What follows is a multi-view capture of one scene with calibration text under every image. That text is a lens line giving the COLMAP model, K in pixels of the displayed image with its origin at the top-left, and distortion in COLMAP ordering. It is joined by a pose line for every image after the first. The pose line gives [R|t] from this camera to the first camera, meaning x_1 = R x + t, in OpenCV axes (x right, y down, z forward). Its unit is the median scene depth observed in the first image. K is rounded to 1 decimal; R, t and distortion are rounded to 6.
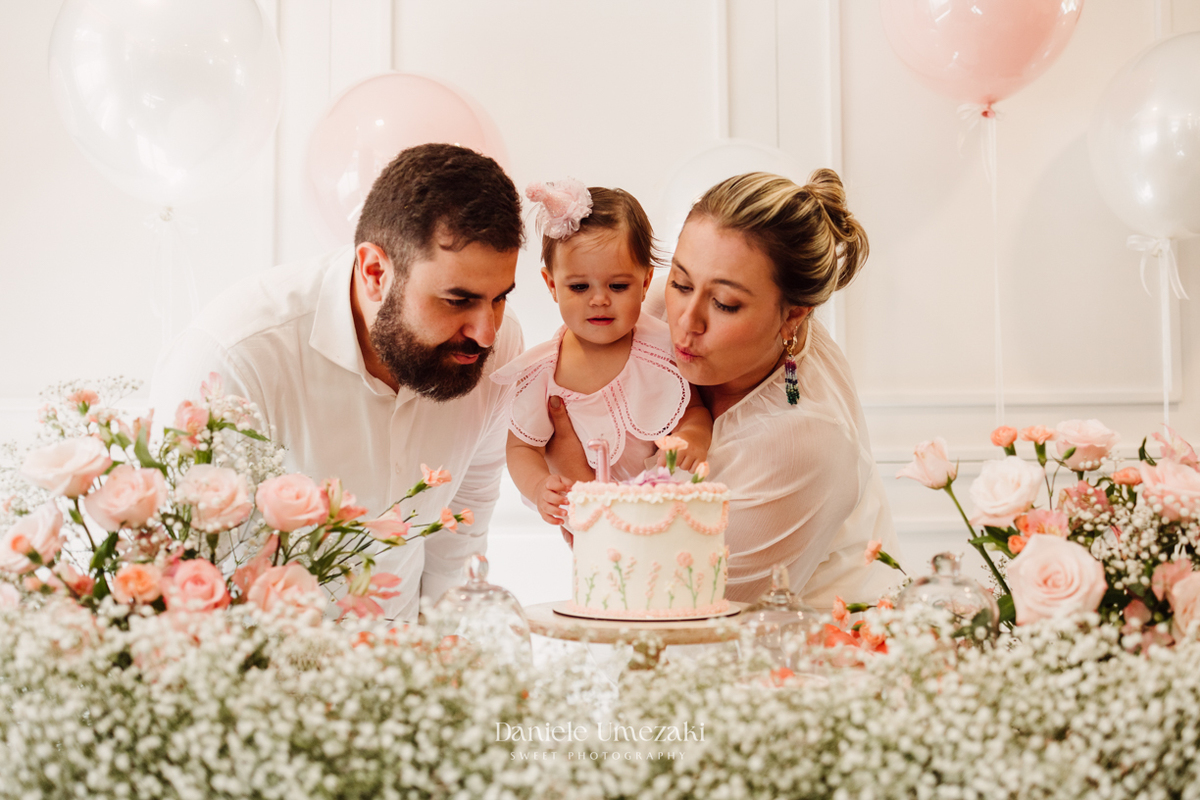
lens RADIAL K [[1117.5, 0, 616.4], [0, 1117.5, 432.1], [0, 0, 1]] dist [-0.009177, 0.000000]
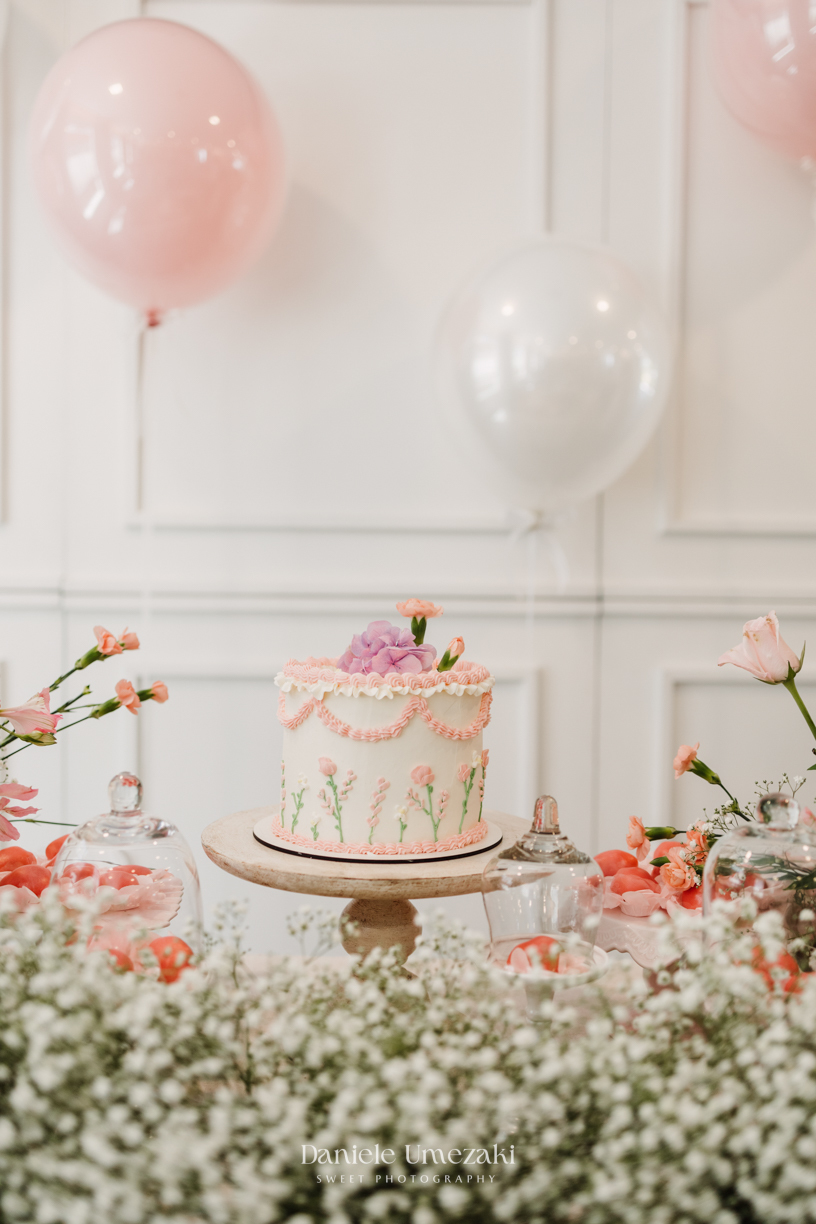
lens RADIAL K [[1139.9, 0, 413.8], [0, 1139.9, 588.7], [0, 0, 1]] dist [-0.009177, 0.000000]
pose [[0.999046, 0.023655, -0.036708, 0.081264], [-0.021213, 0.997624, 0.065544, -0.058541], [0.038171, -0.064702, 0.997174, 0.264088]]
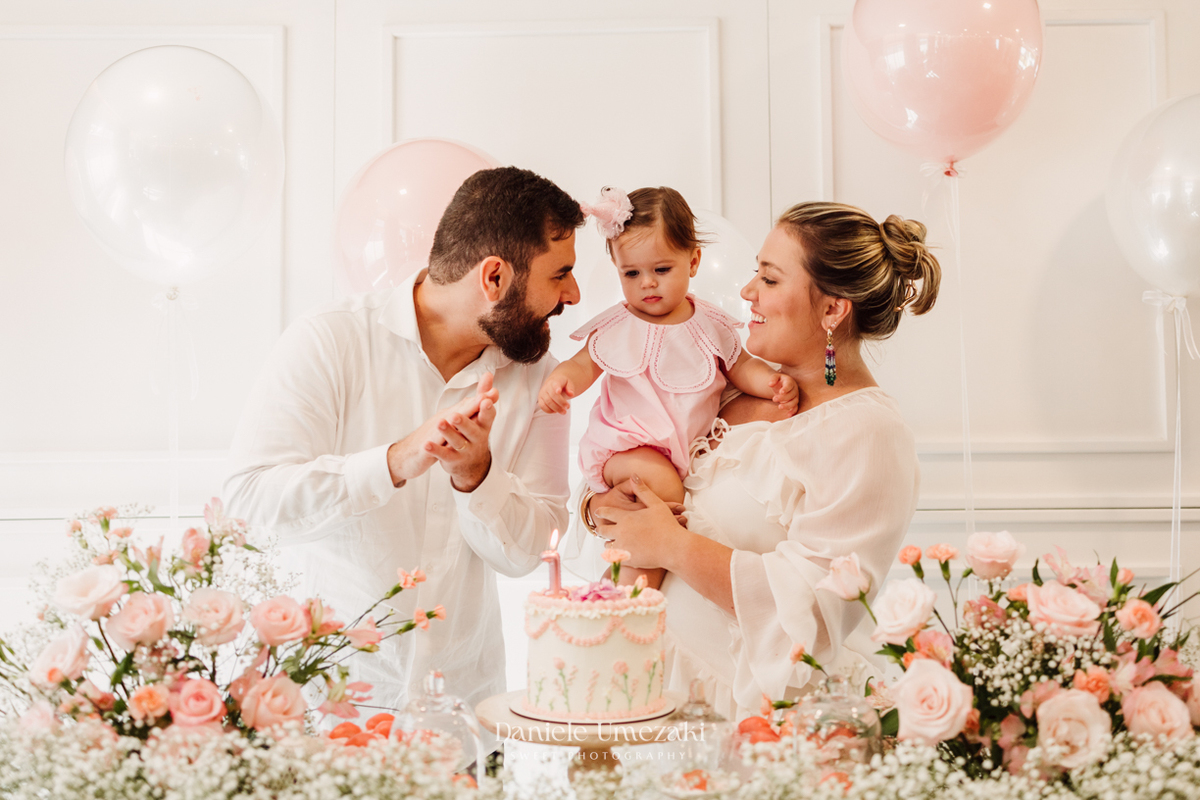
lens RADIAL K [[1249.4, 0, 613.0], [0, 1249.4, 356.0], [0, 0, 1]] dist [-0.003255, 0.000000]
pose [[0.998569, -0.003945, -0.053342, 0.124744], [0.003184, 0.999892, -0.014355, -0.188549], [0.053393, 0.014165, 0.998473, -0.281094]]
